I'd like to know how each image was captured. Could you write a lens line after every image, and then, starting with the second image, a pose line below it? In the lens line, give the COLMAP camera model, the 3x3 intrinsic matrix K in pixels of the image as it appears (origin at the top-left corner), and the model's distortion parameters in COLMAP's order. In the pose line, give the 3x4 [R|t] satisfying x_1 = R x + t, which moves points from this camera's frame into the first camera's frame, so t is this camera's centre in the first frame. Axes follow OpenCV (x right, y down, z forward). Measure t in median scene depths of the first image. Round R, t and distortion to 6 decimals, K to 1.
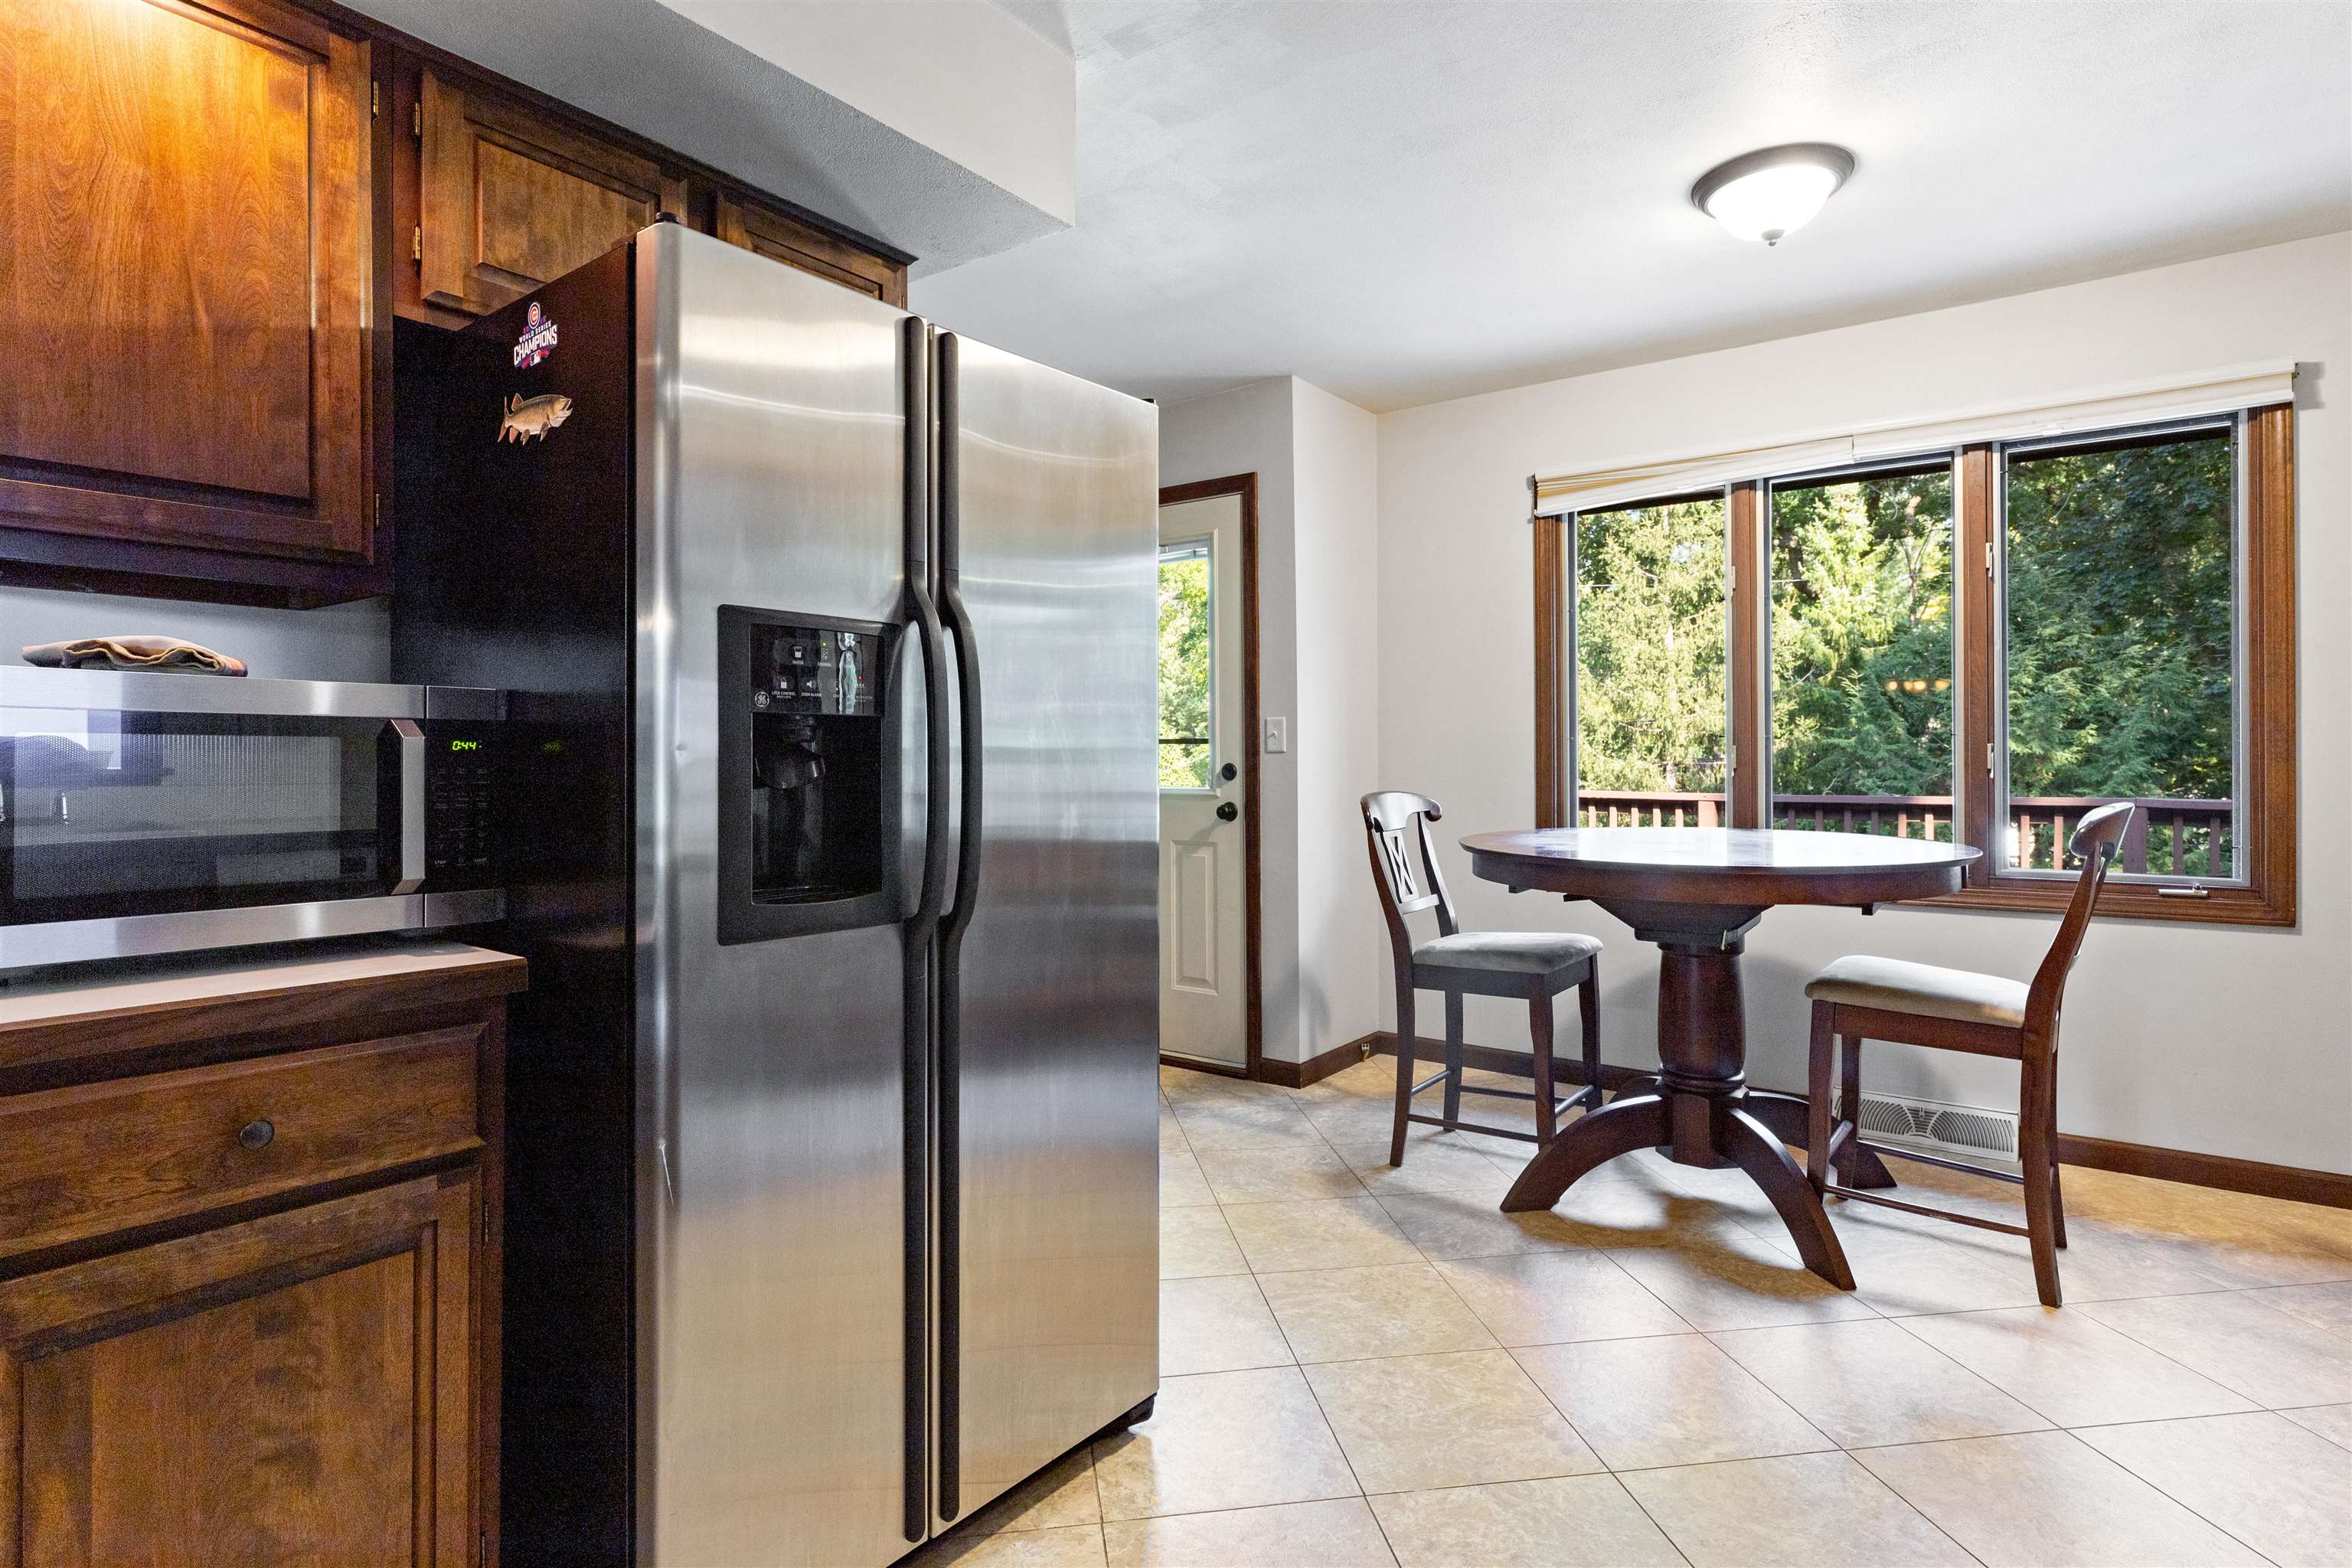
lens RADIAL K [[1185.8, 0, 1234.7], [0, 1185.8, 732.7], [0, 0, 1]] dist [-0.005318, 0.003644]
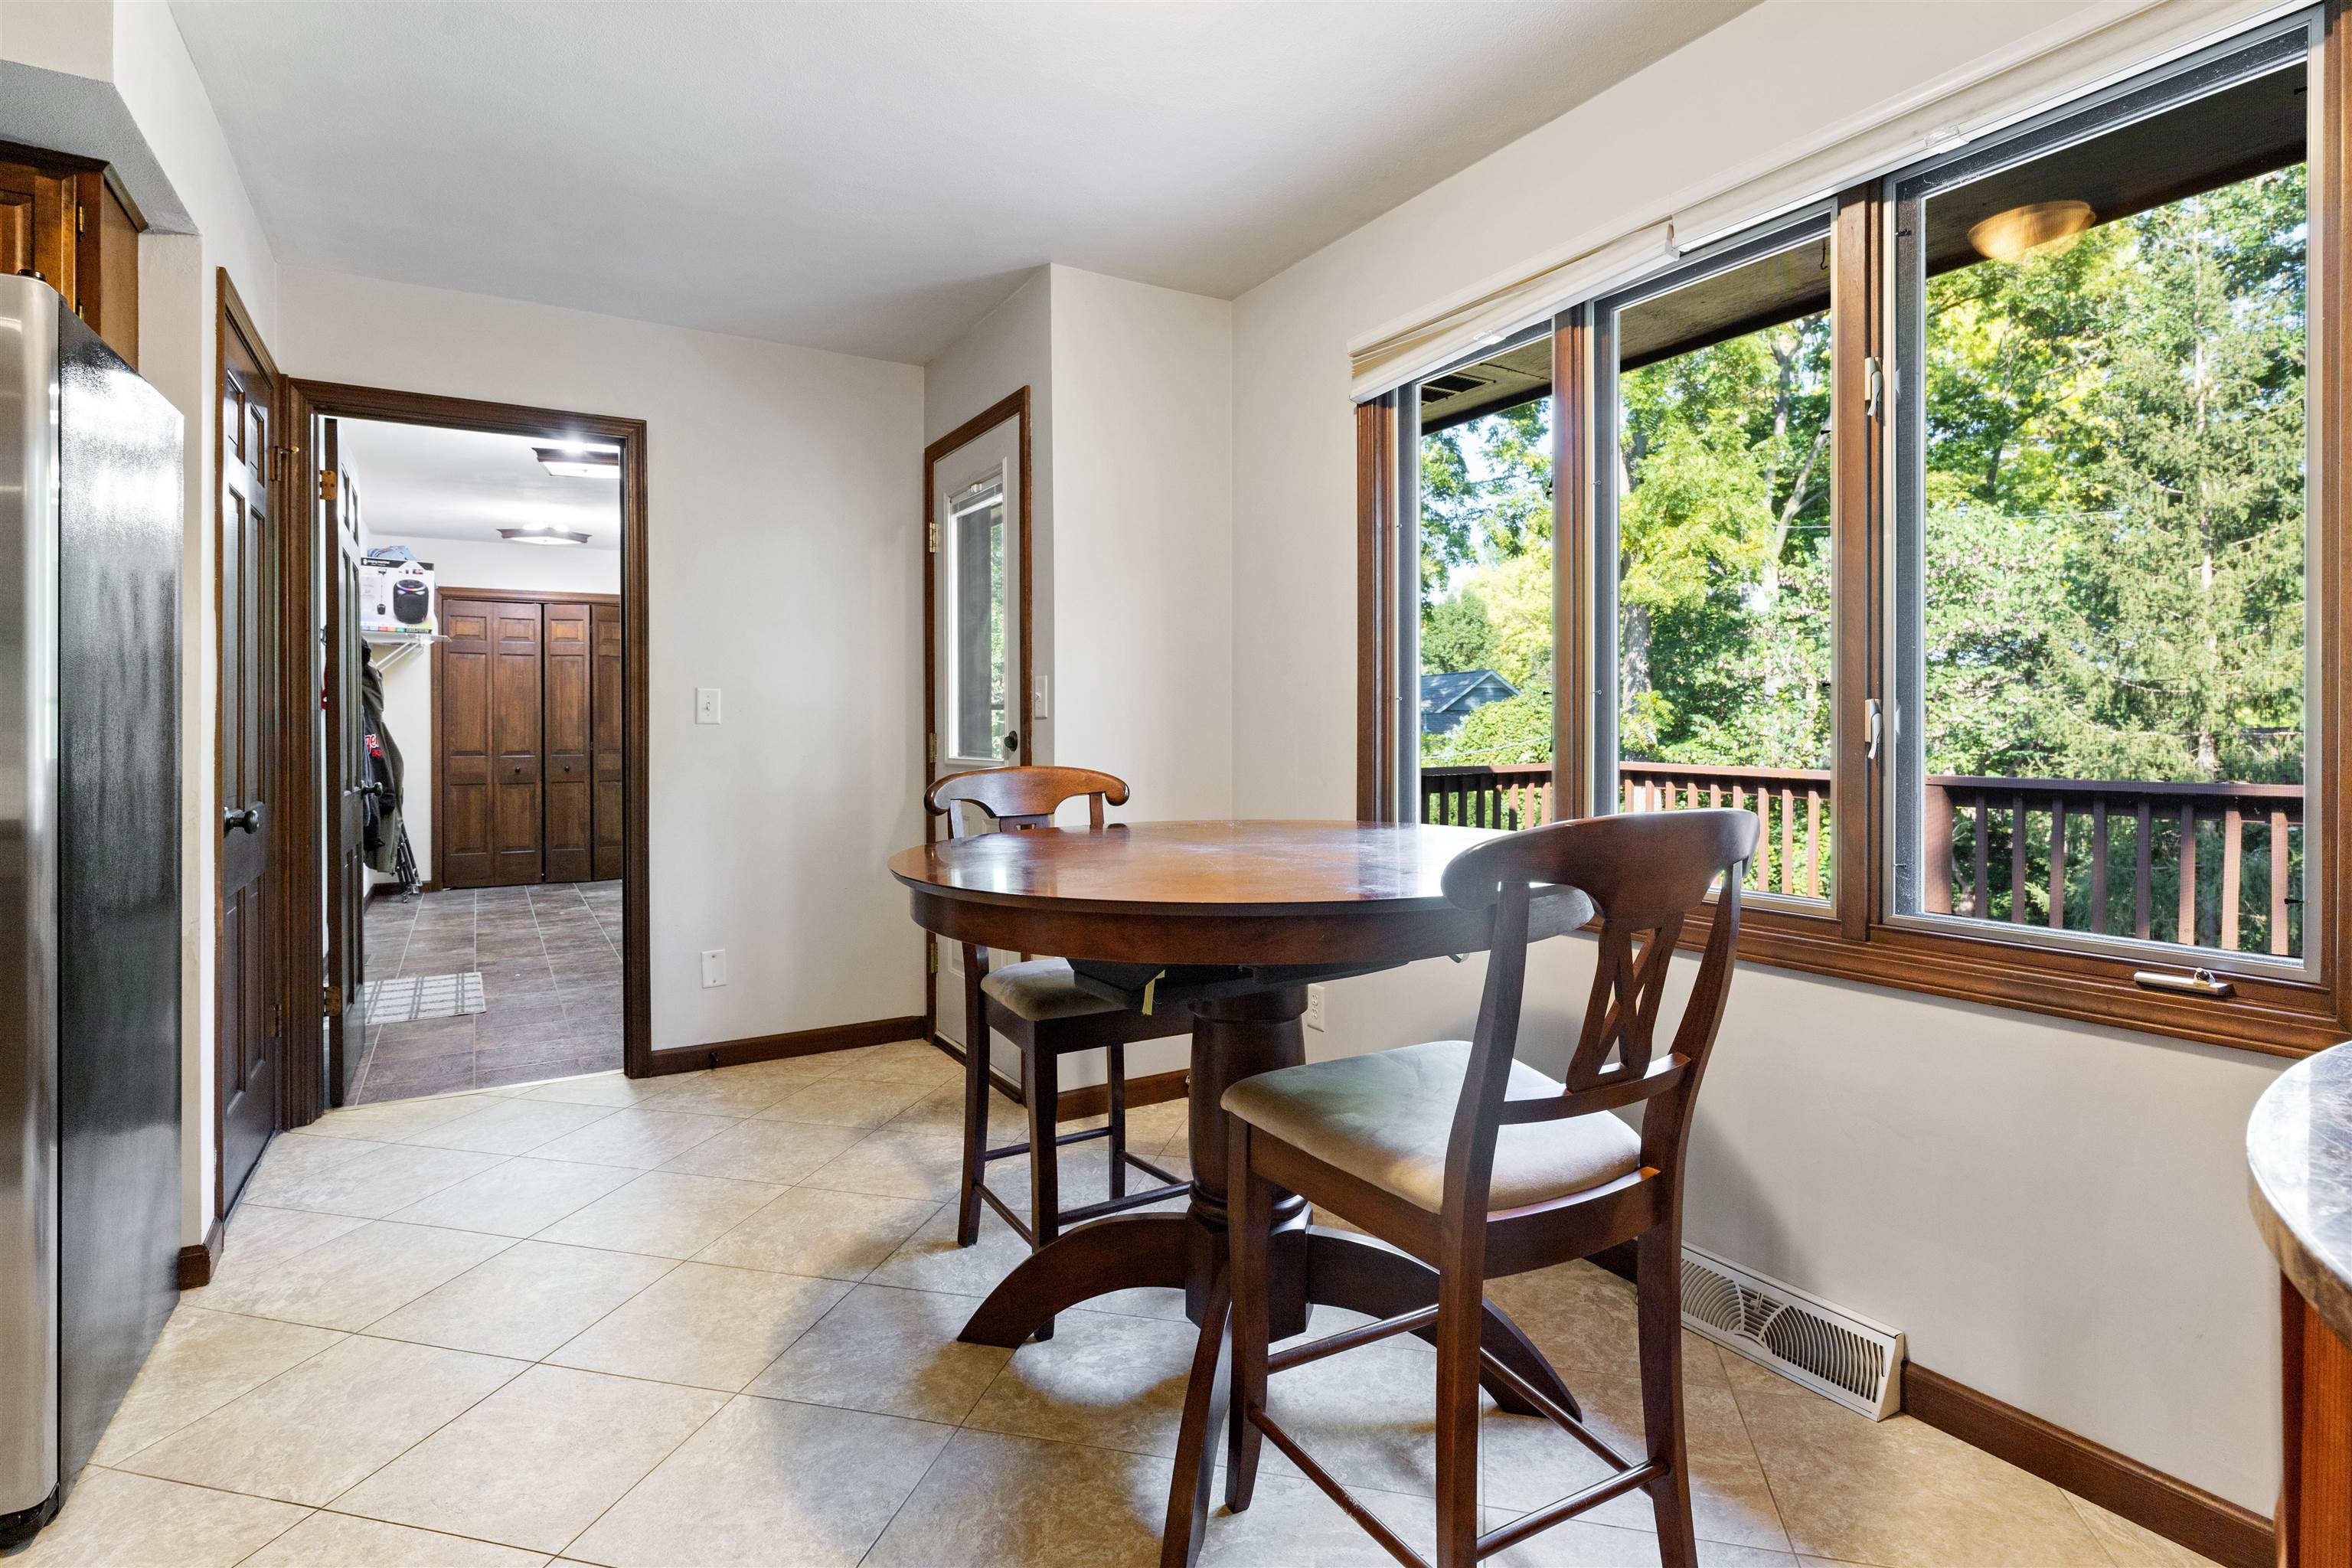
lens RADIAL K [[1185.8, 0, 1221.6], [0, 1185.8, 711.0], [0, 0, 1]] dist [-0.005318, 0.003644]
pose [[0.921202, -0.005046, -0.389052, 0.567525], [0.007926, 0.999952, 0.005799, 0.009053], [0.389004, -0.008426, 0.921198, 0.330121]]
